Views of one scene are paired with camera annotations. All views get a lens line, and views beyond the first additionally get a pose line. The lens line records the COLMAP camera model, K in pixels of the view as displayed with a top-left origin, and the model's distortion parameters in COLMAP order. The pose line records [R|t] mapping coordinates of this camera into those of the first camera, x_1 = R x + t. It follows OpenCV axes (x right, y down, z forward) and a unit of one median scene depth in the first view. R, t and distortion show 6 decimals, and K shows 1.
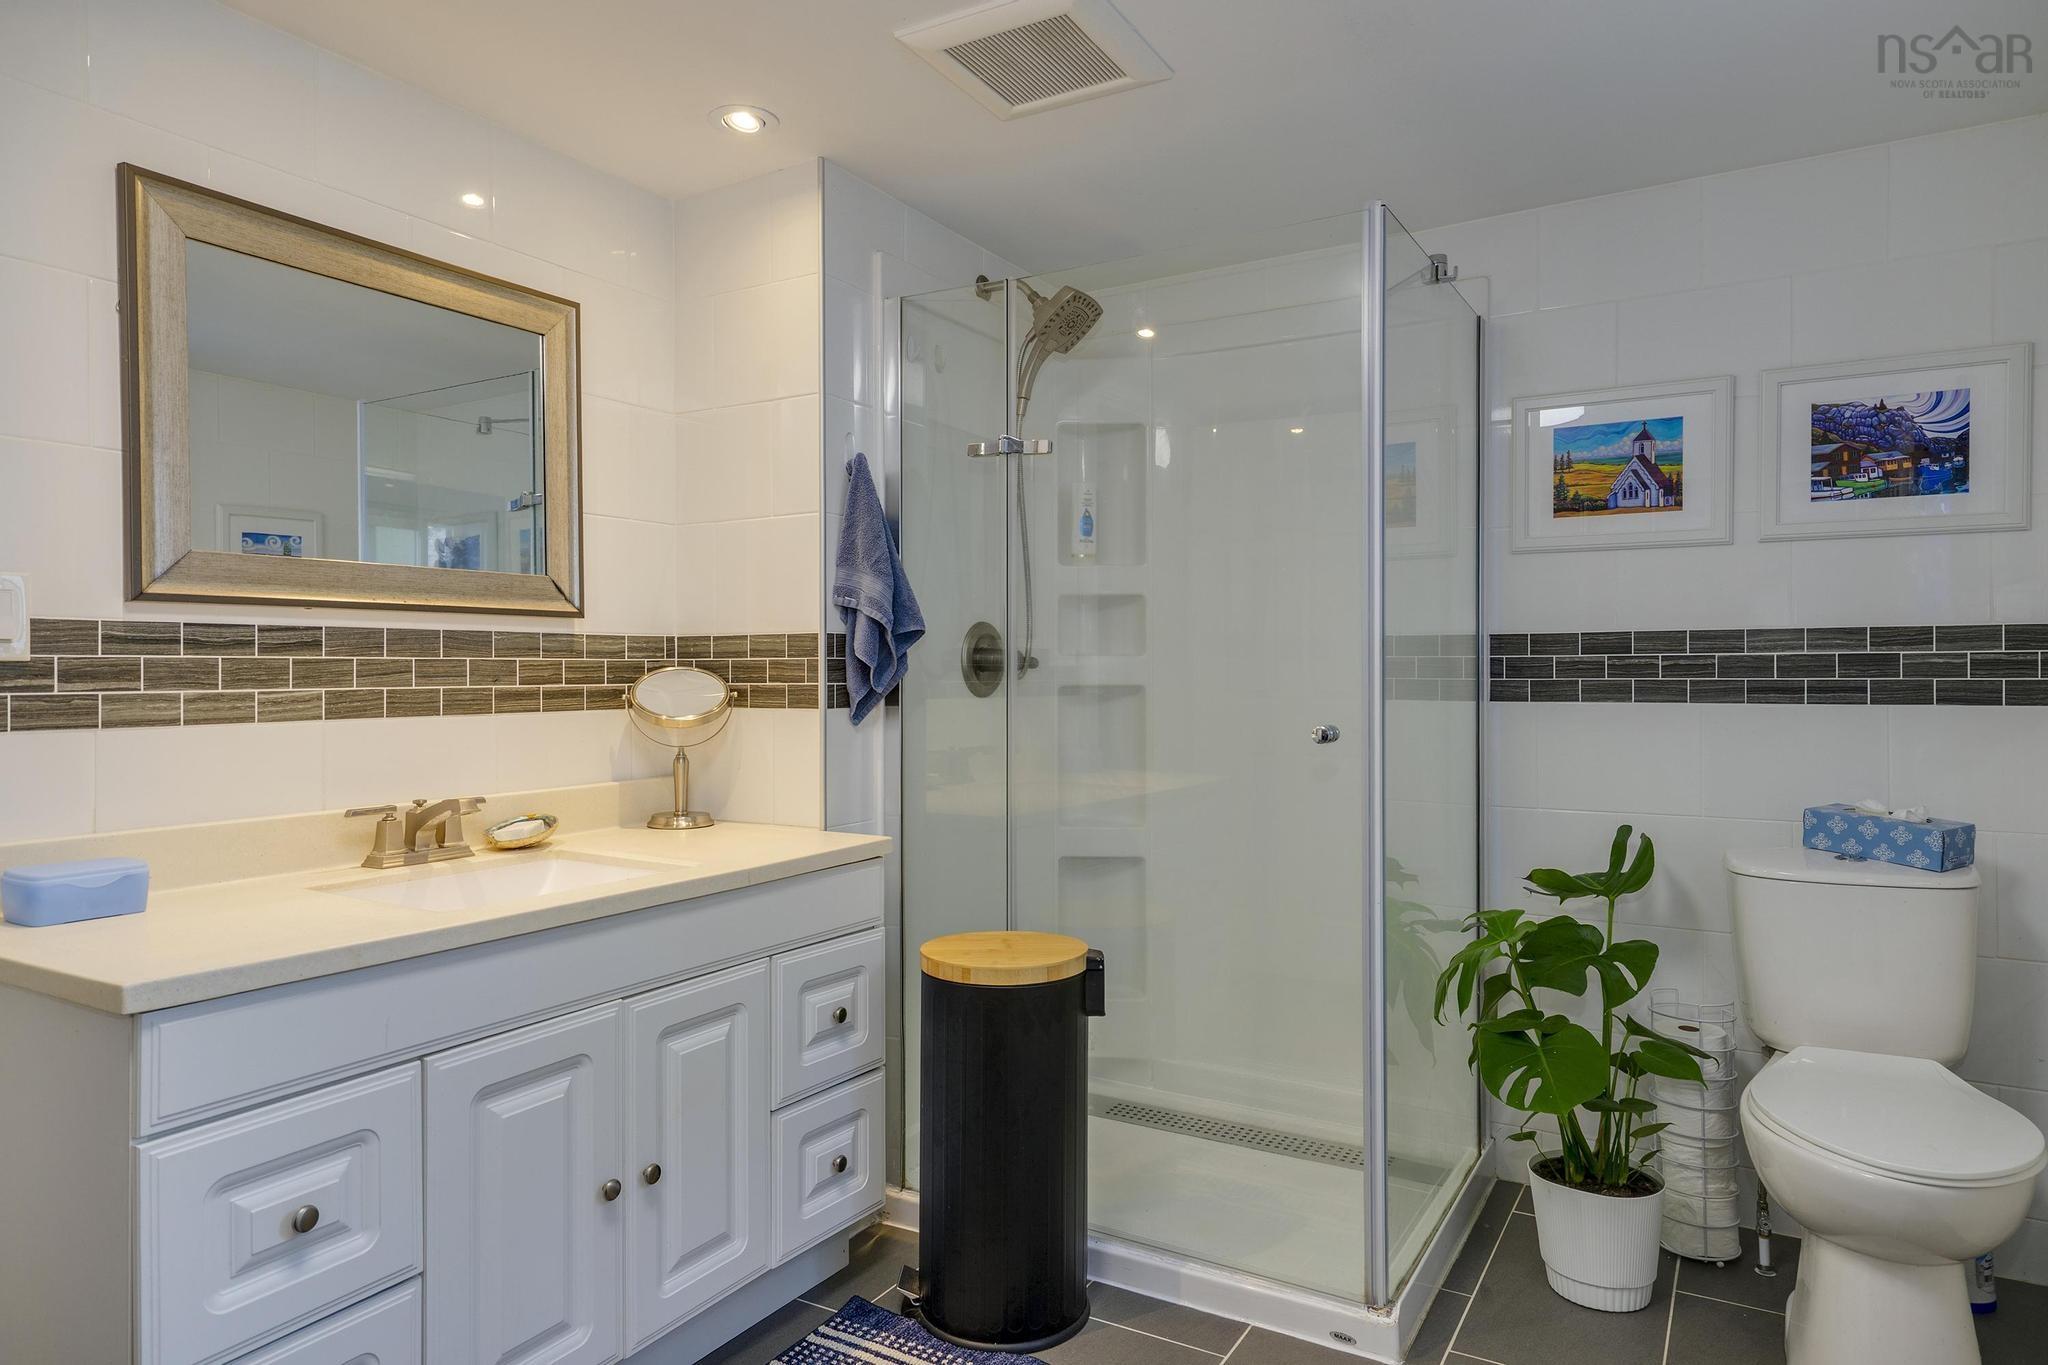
lens RADIAL K [[1224.3, 0, 1024.0], [0, 1224.3, 682.5], [0, 0, 1]] dist [-0.000086, 0.000441]
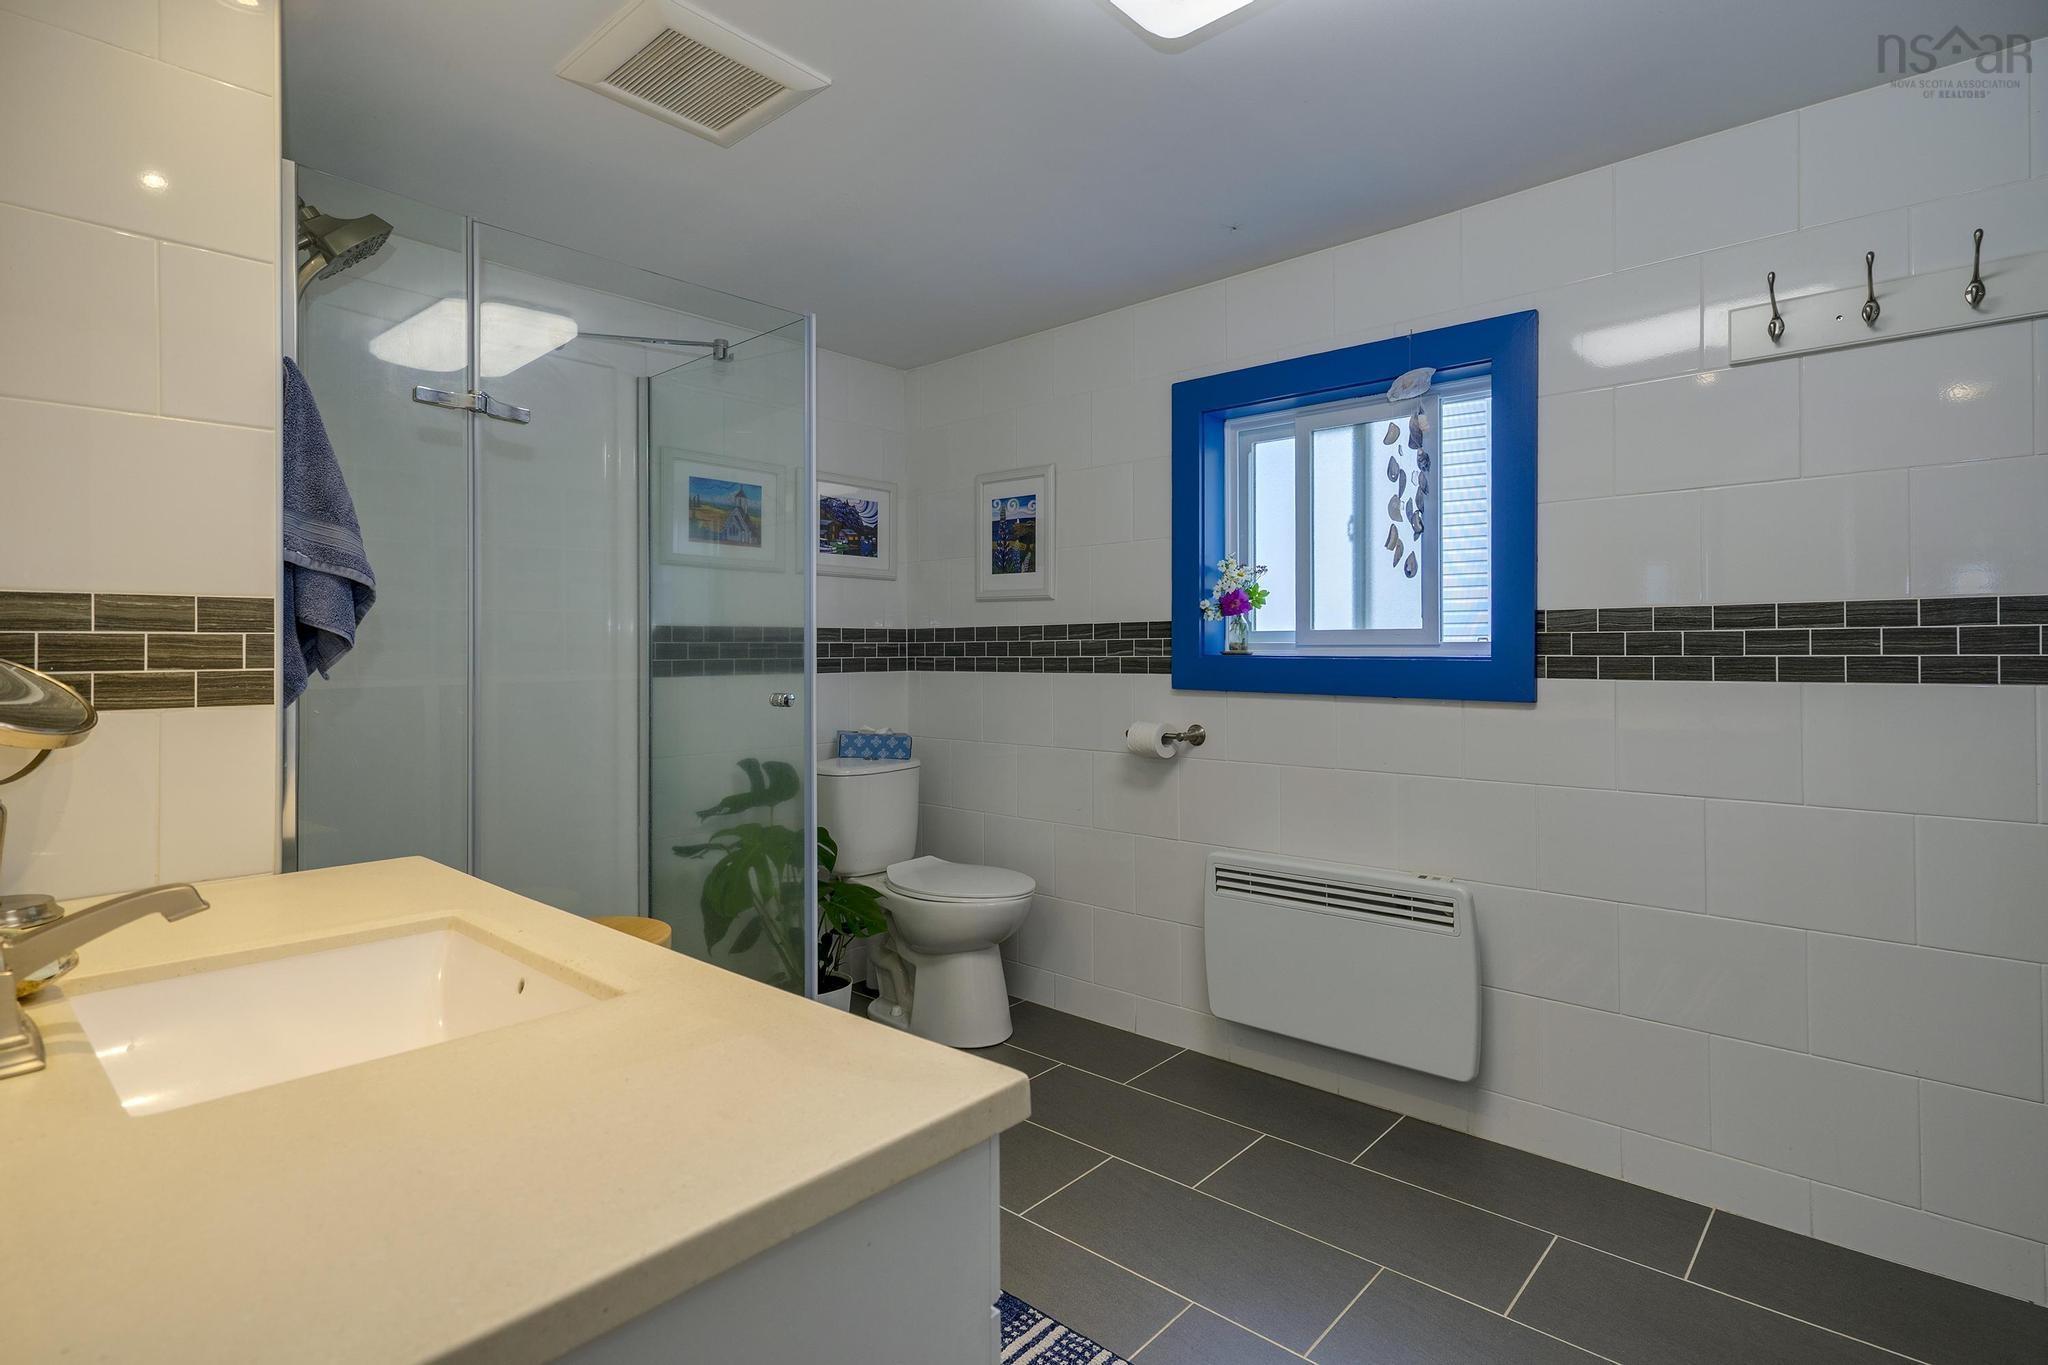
lens RADIAL K [[1018.5, 0, 1023.6], [0, 1018.5, 659.1], [0, 0, 1]] dist [-0.000111, 0.000005]
pose [[0.190434, -0.003959, 0.981692, -0.690654], [0.012376, 0.999922, 0.001632, -0.000520], [-0.981622, 0.011839, 0.190468, 0.473654]]
